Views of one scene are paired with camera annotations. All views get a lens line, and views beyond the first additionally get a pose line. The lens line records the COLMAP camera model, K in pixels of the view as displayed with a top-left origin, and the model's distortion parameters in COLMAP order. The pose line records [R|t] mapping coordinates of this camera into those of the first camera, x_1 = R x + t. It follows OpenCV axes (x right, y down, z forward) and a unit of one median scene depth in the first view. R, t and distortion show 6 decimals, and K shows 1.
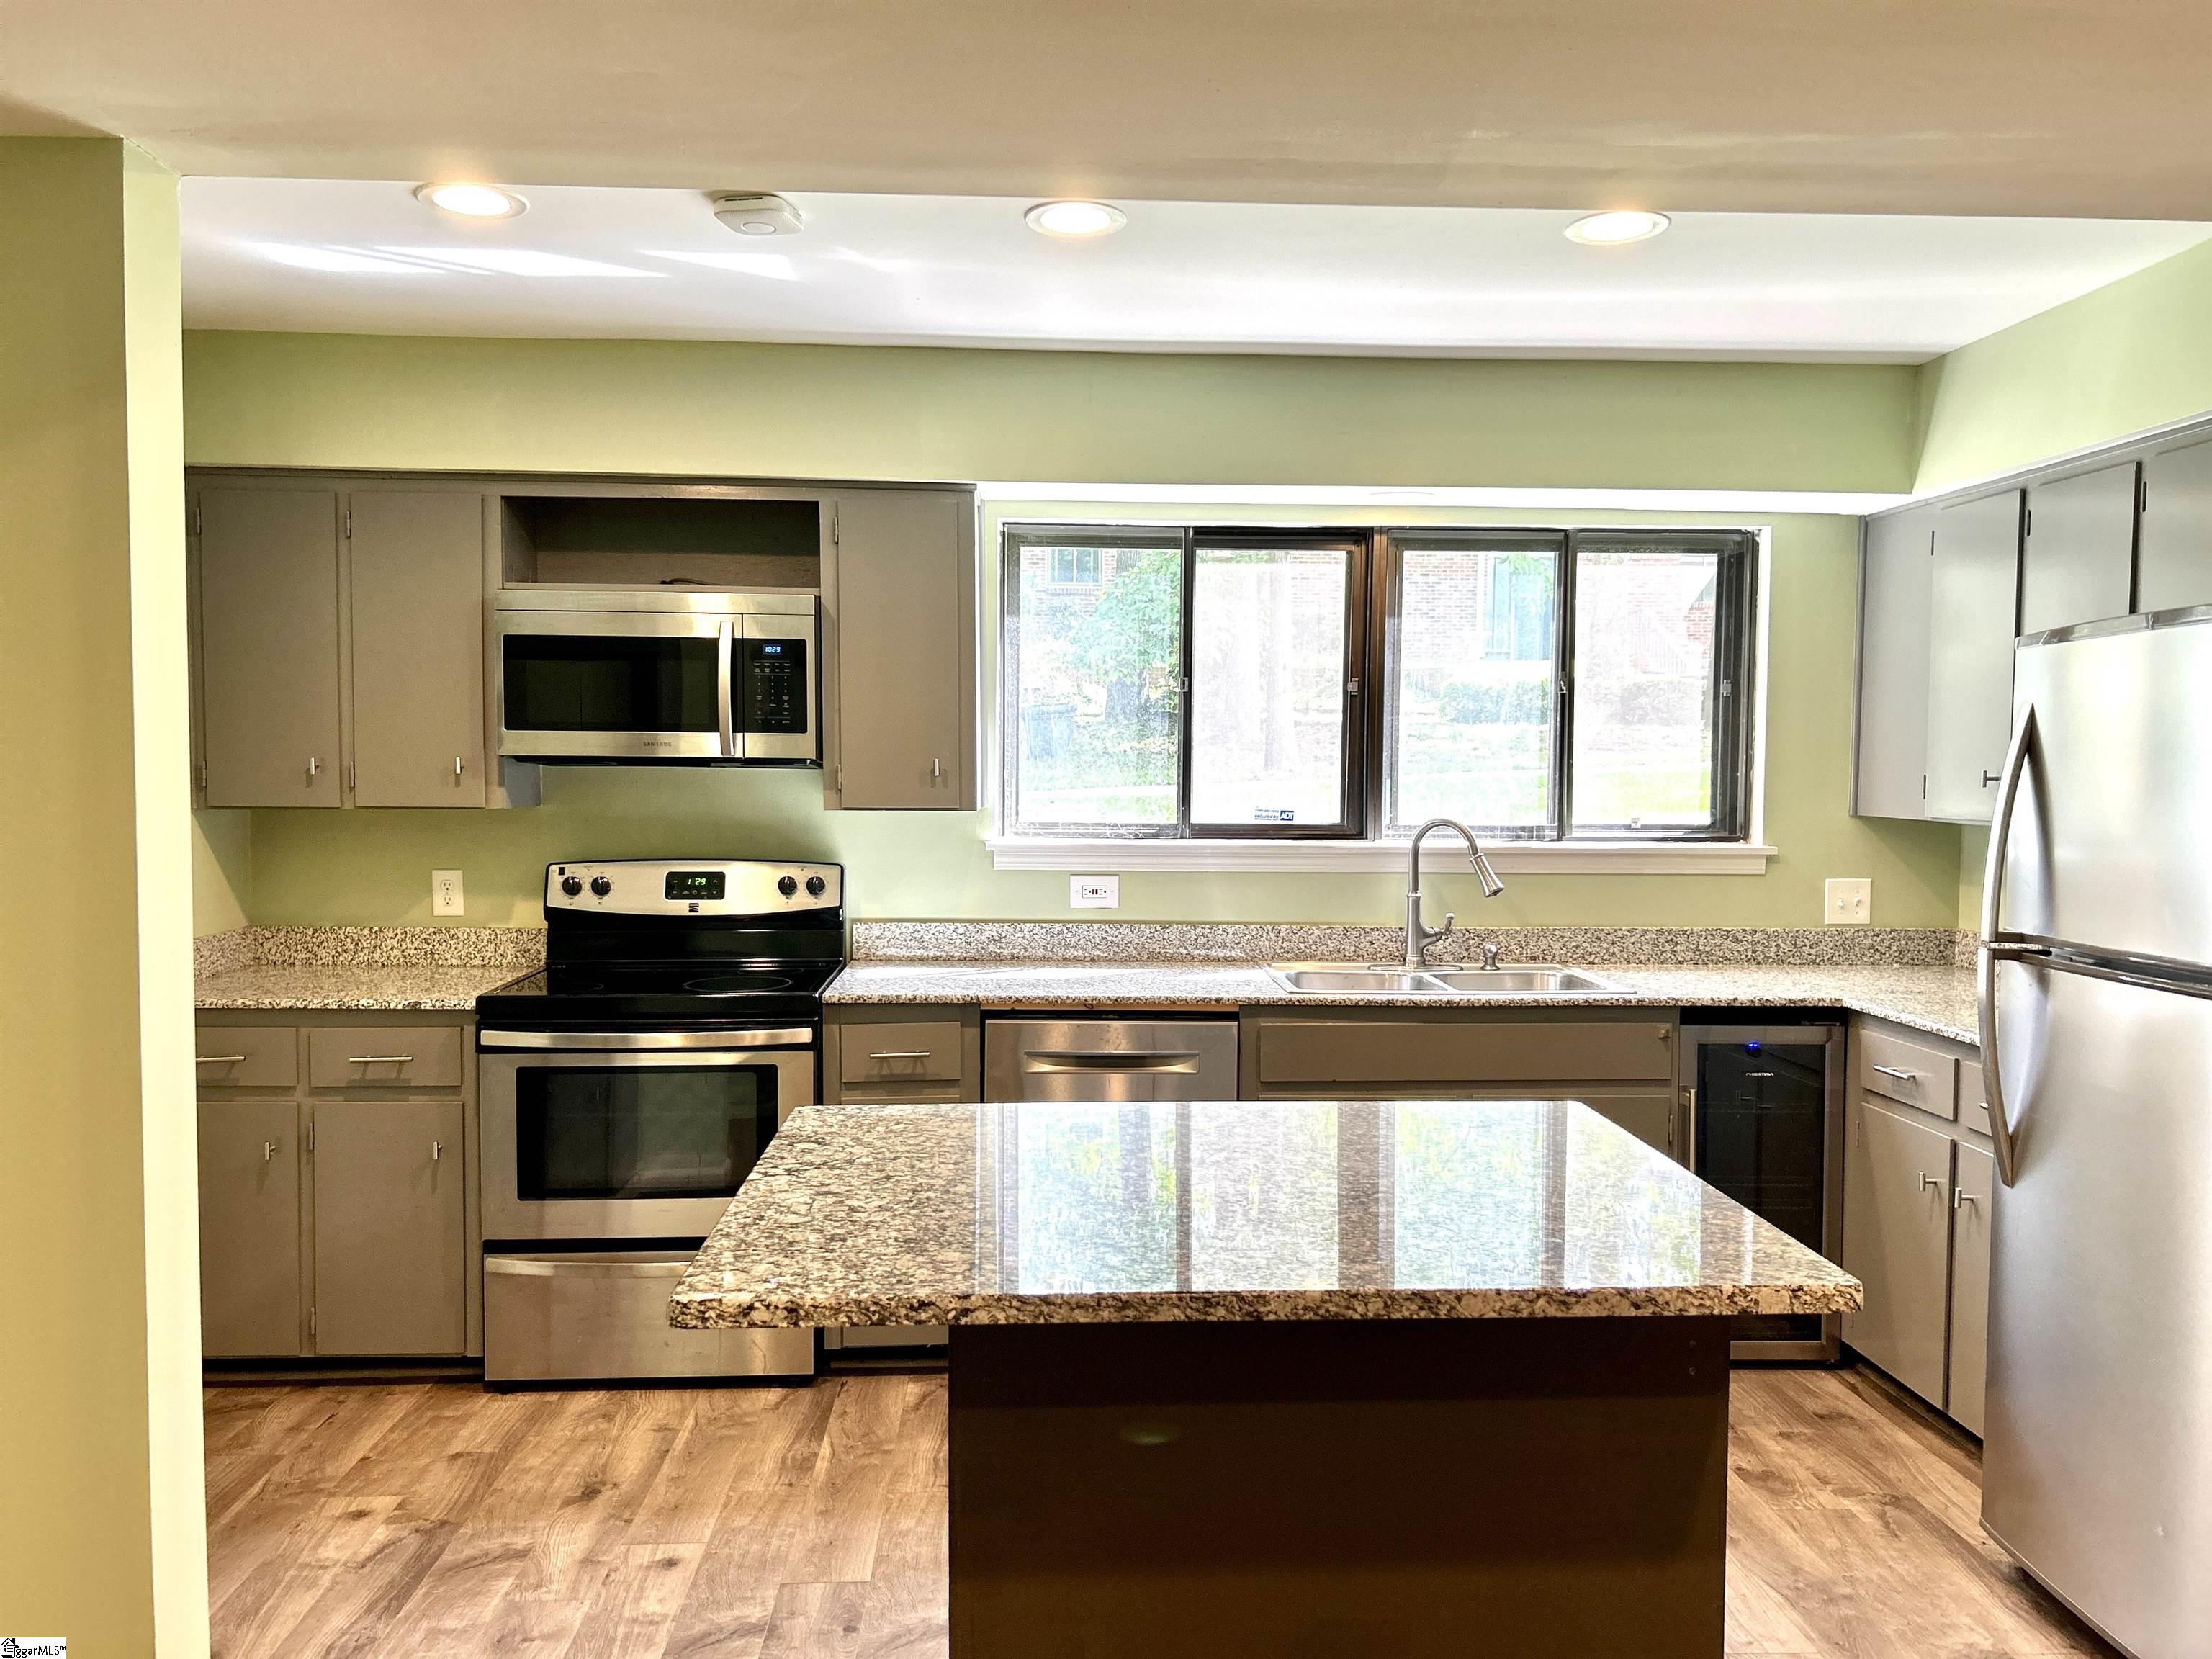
lens RADIAL K [[1686.0, 0, 1106.0], [0, 1686.0, 829.5], [0, 0, 1]] dist [0.048288, -0.044766]
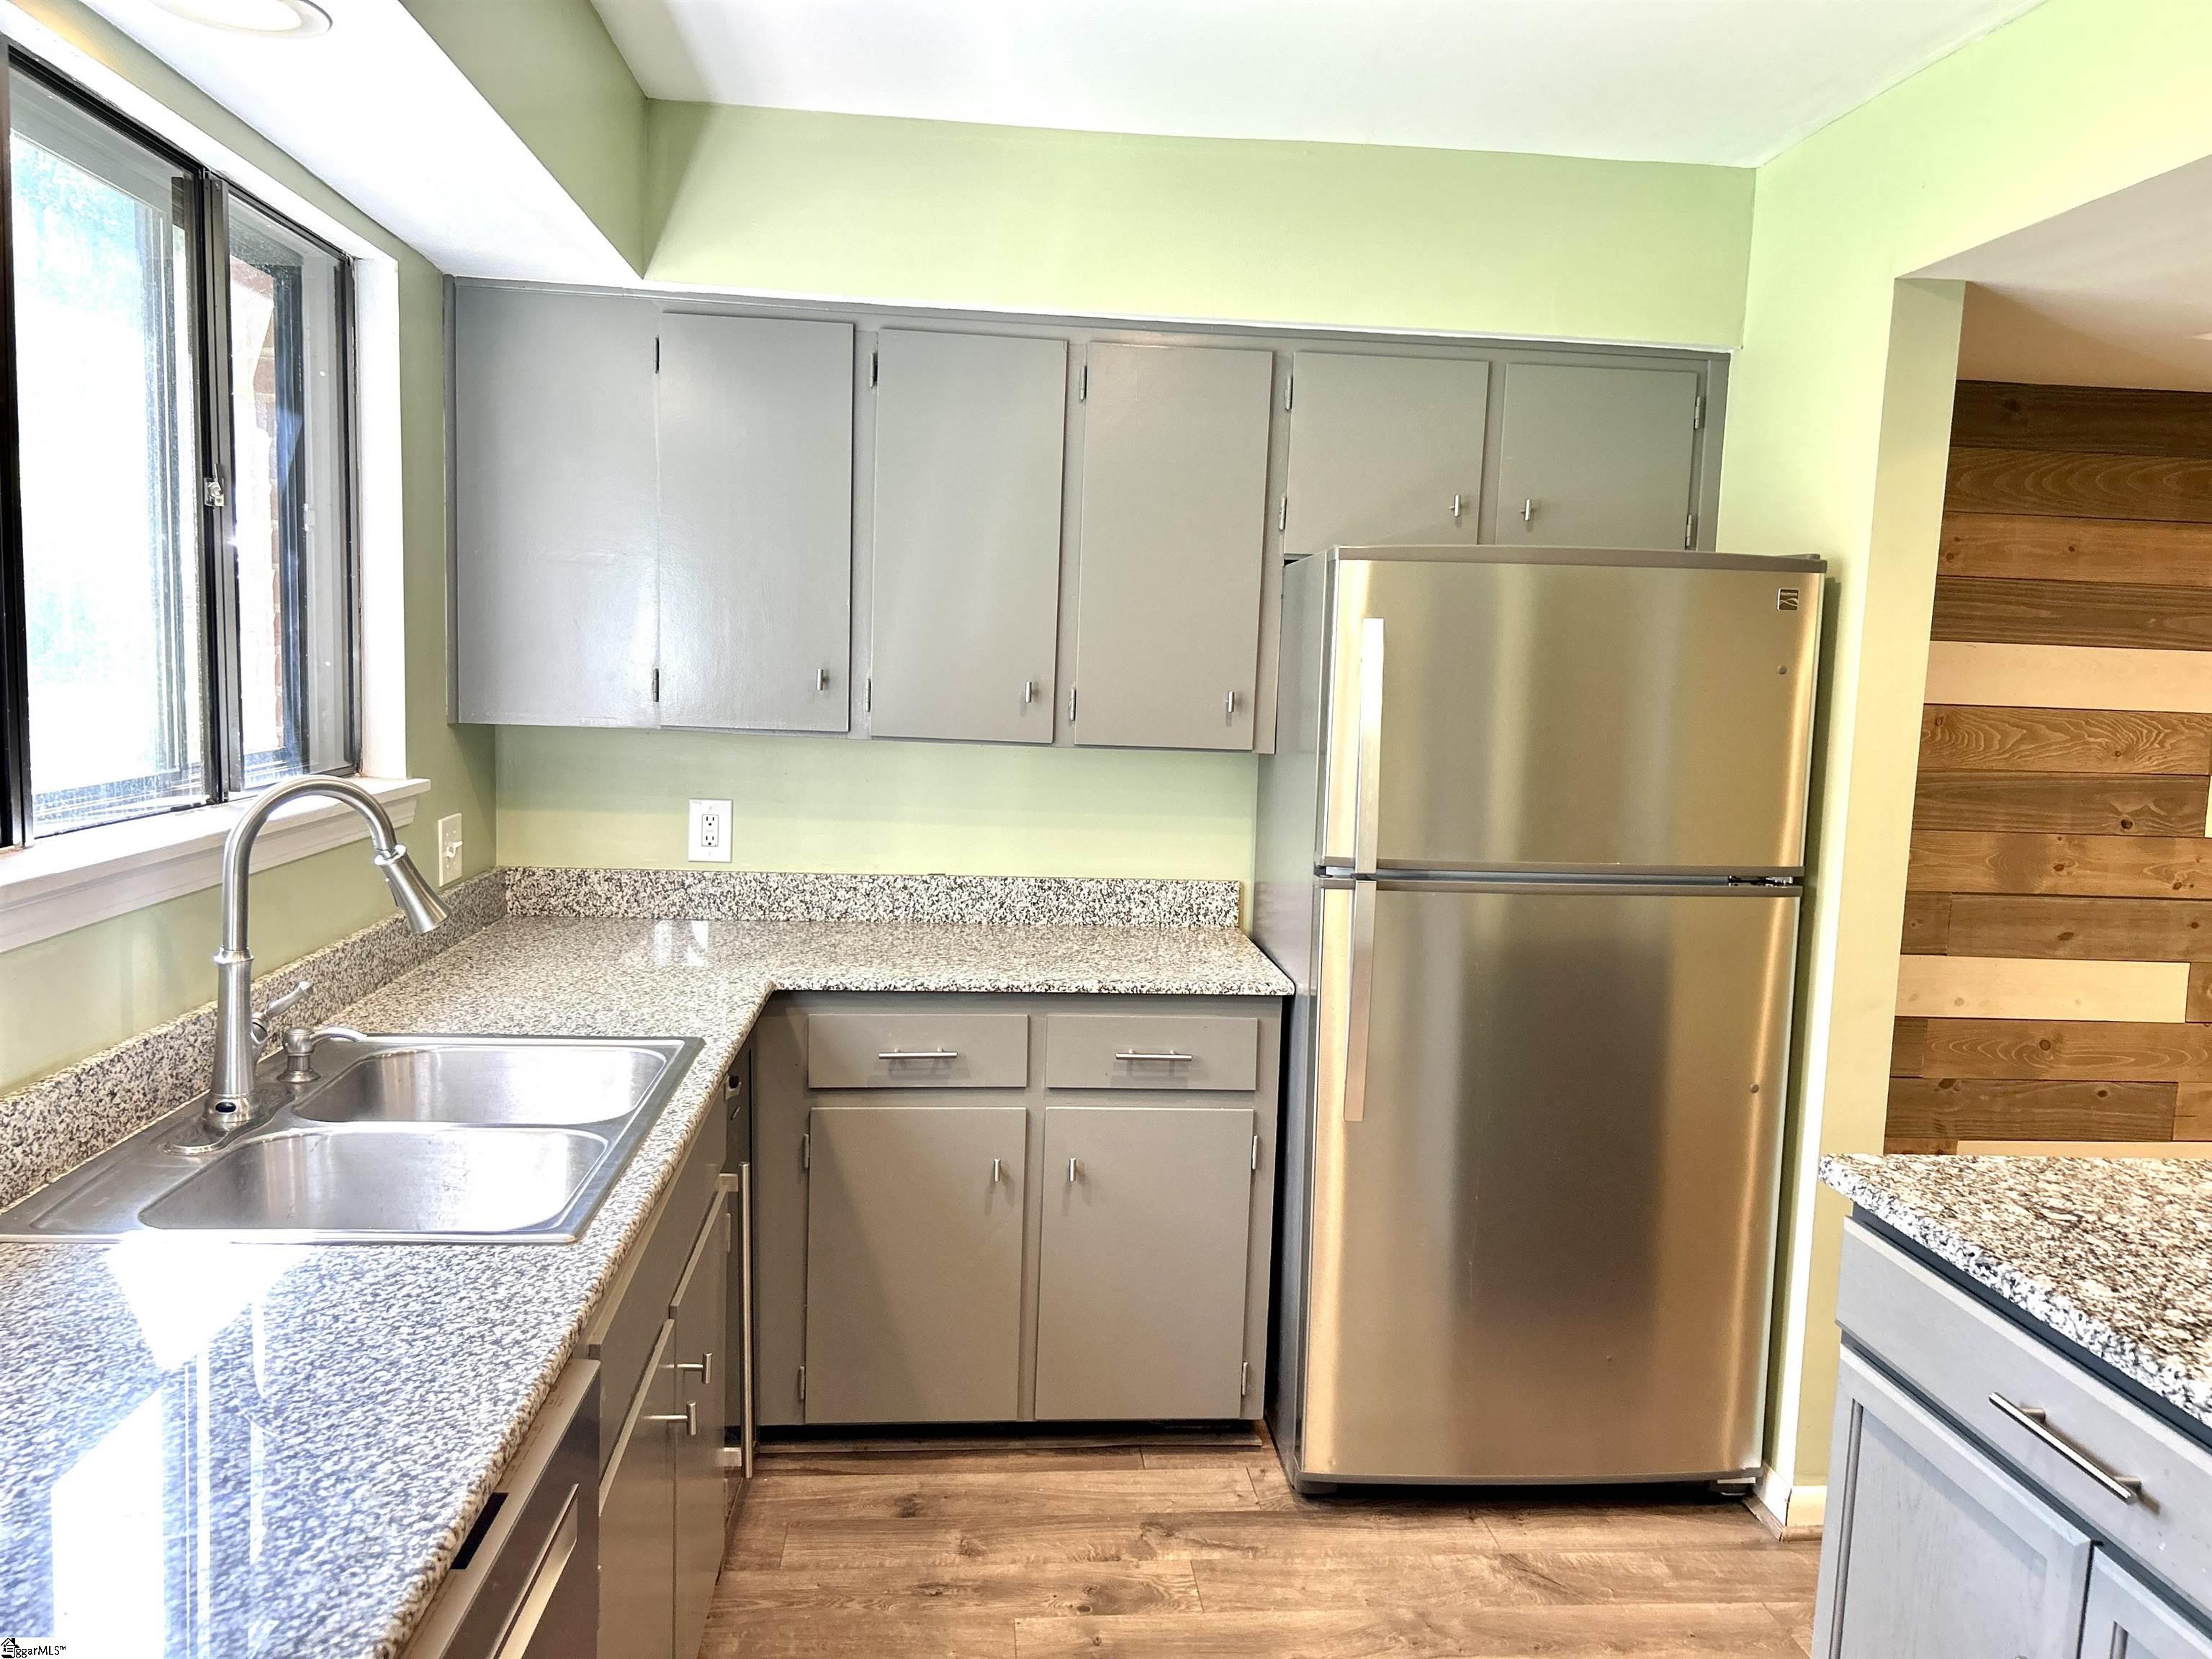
lens RADIAL K [[1686.0, 0, 1106.0], [0, 1686.0, 829.5], [0, 0, 1]] dist [0.048288, -0.044766]
pose [[-0.044719, -0.112133, 0.992686, -0.326317], [0.009186, 0.993592, 0.112649, -0.051674], [-0.998957, 0.014157, -0.043403, 0.977858]]
